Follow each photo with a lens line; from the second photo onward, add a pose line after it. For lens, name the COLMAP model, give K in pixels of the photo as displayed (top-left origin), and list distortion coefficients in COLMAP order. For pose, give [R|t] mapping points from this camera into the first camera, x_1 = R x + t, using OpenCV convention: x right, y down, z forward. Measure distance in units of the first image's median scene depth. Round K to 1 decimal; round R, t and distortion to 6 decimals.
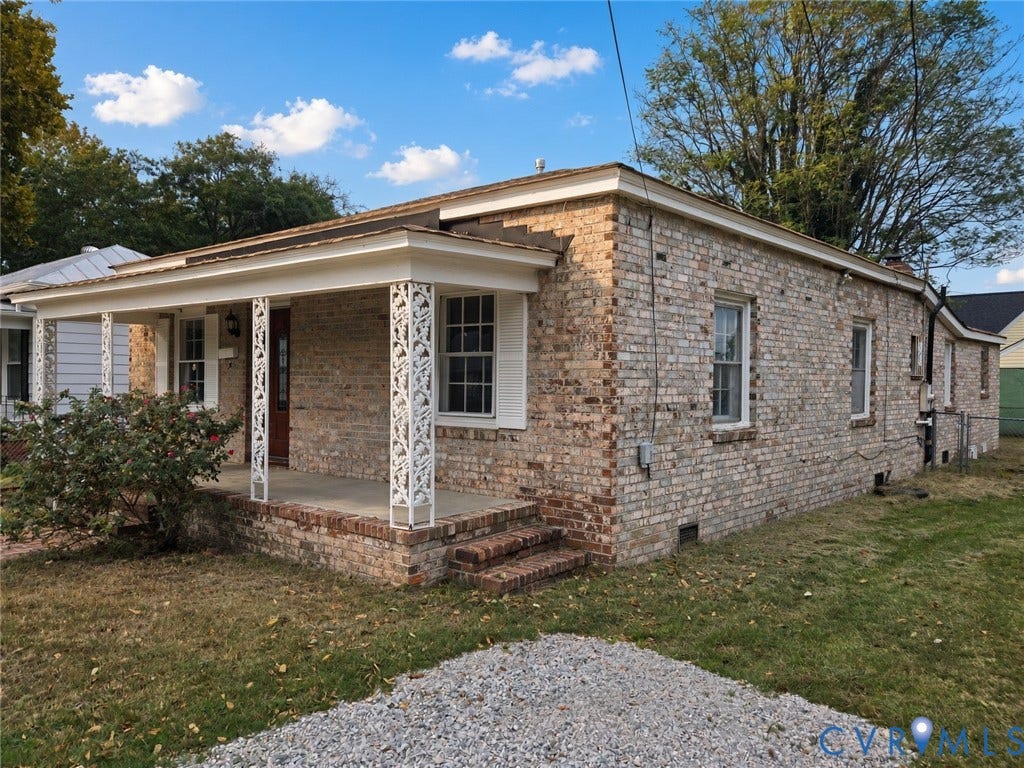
lens RADIAL K [[785.4, 0, 547.5], [0, 785.4, 383.4], [0, 0, 1]] dist [0.055855, 0.000654]
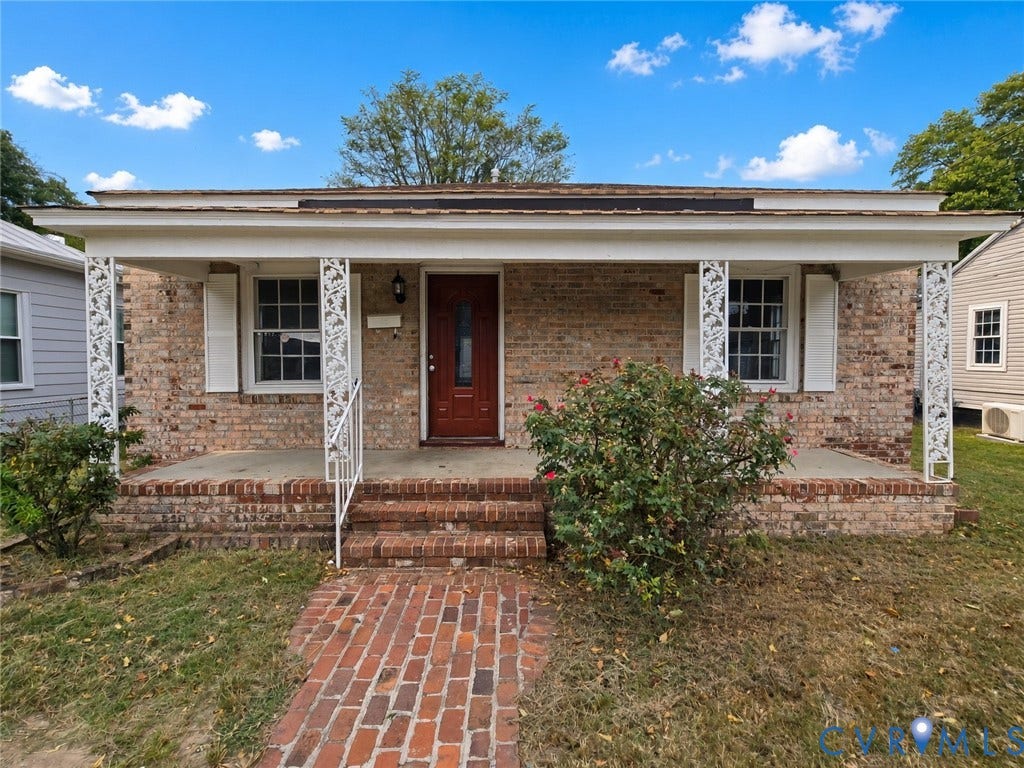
lens RADIAL K [[525.4, 0, 521.6], [0, 525.4, 373.7], [0, 0, 1]] dist [-0.005976, 0.000592]
pose [[0.765358, -0.028374, 0.642980, -0.949310], [0.007208, 0.999343, 0.035520, -0.001974], [-0.643565, -0.022551, 0.765059, 0.690821]]
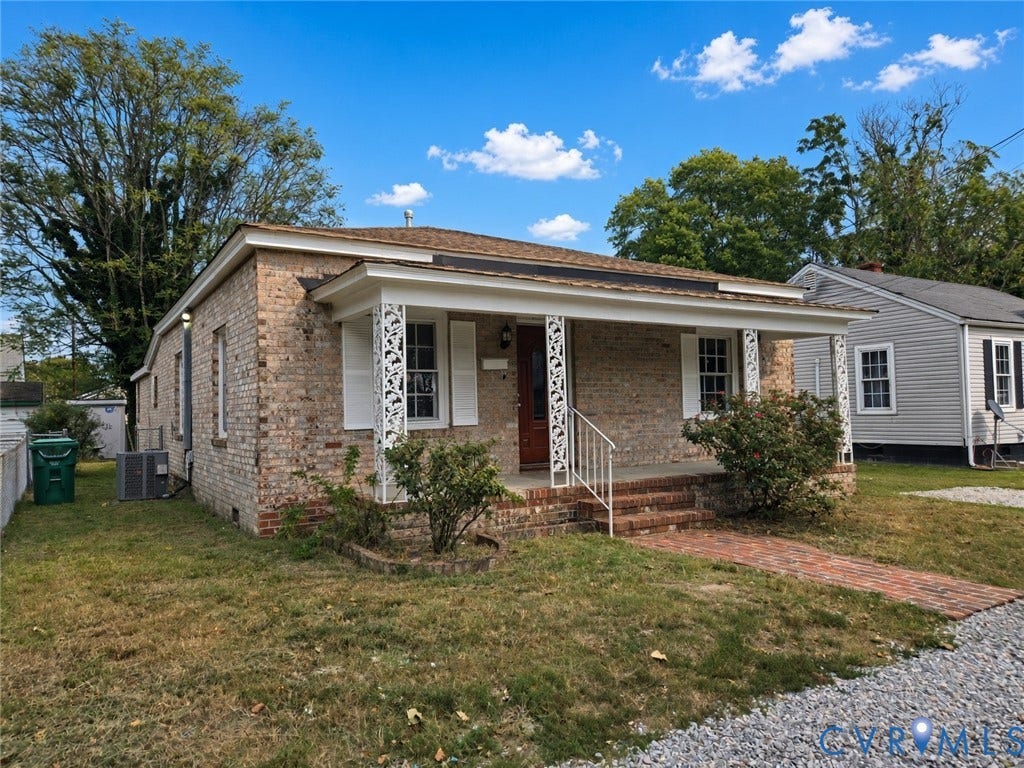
lens RADIAL K [[688.0, 0, 495.6], [0, 688.0, 381.5], [0, 0, 1]] dist [0.089626, -0.095474]
pose [[0.342420, 0.026939, 0.939161, -1.750770], [0.024070, 0.999009, -0.037432, 0.022438], [-0.939239, 0.035423, 0.341433, 1.031307]]
